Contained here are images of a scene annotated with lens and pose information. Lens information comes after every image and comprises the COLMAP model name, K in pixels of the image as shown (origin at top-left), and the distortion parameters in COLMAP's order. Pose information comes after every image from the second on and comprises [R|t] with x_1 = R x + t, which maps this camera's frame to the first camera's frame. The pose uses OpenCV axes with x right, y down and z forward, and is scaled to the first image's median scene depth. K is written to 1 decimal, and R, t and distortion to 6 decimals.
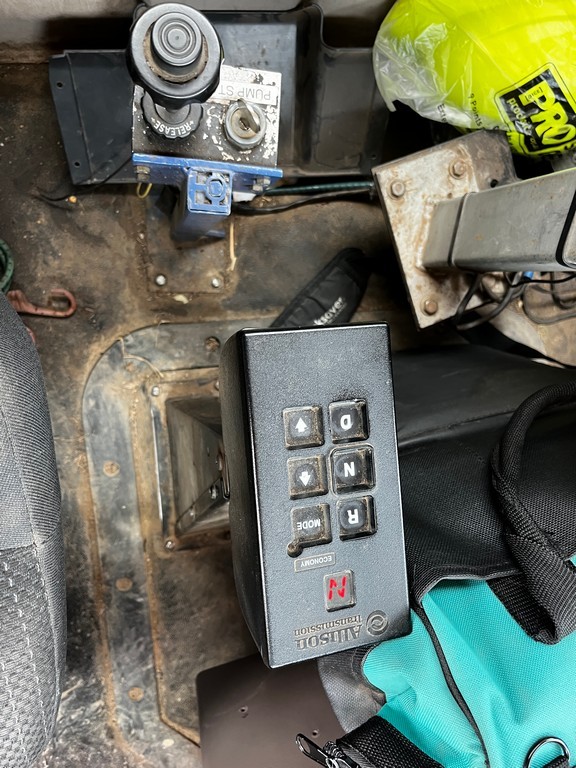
lens RADIAL K [[605.4, 0, 288.0], [0, 605.4, 384.0], [0, 0, 1]] dist [0.059925, -0.083334]
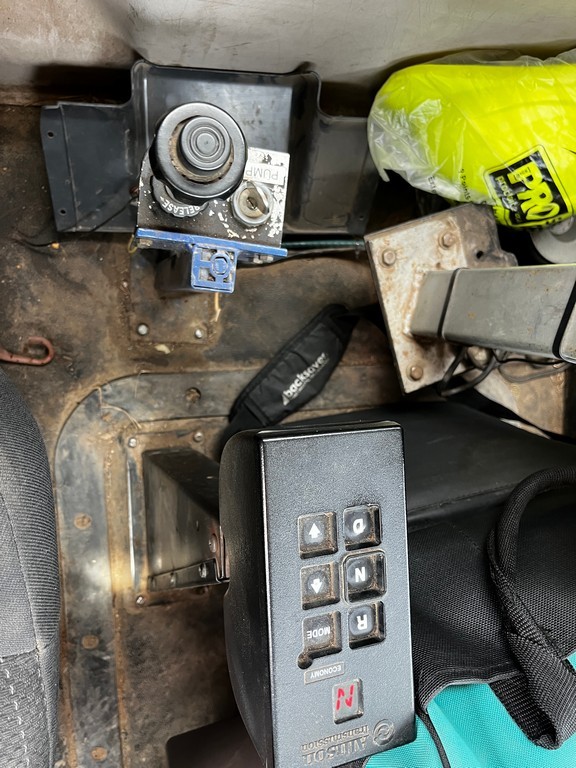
lens RADIAL K [[605.4, 0, 288.0], [0, 605.4, 384.0], [0, 0, 1]] dist [0.059925, -0.083334]
pose [[0.996621, 0.032915, 0.075257, -0.054112], [-0.031056, 0.999186, -0.025731, -0.075166], [-0.076043, 0.023306, 0.996832, 0.008687]]
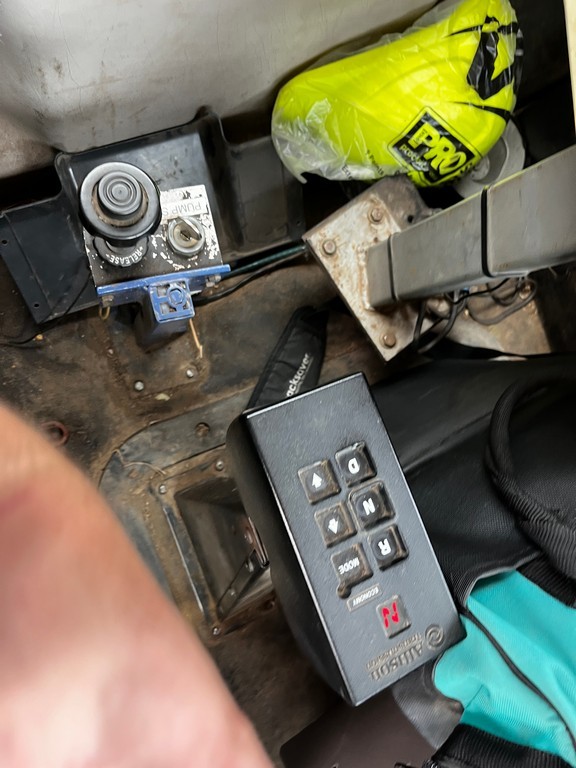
lens RADIAL K [[603.0, 0, 289.3], [0, 603.0, 388.4], [0, 0, 1]] dist [0.063085, -0.092965]
pose [[0.957569, -0.283263, 0.053138, -0.019315], [0.286776, 0.954822, -0.077946, -0.011265], [-0.028658, 0.089877, 0.995540, -0.063403]]
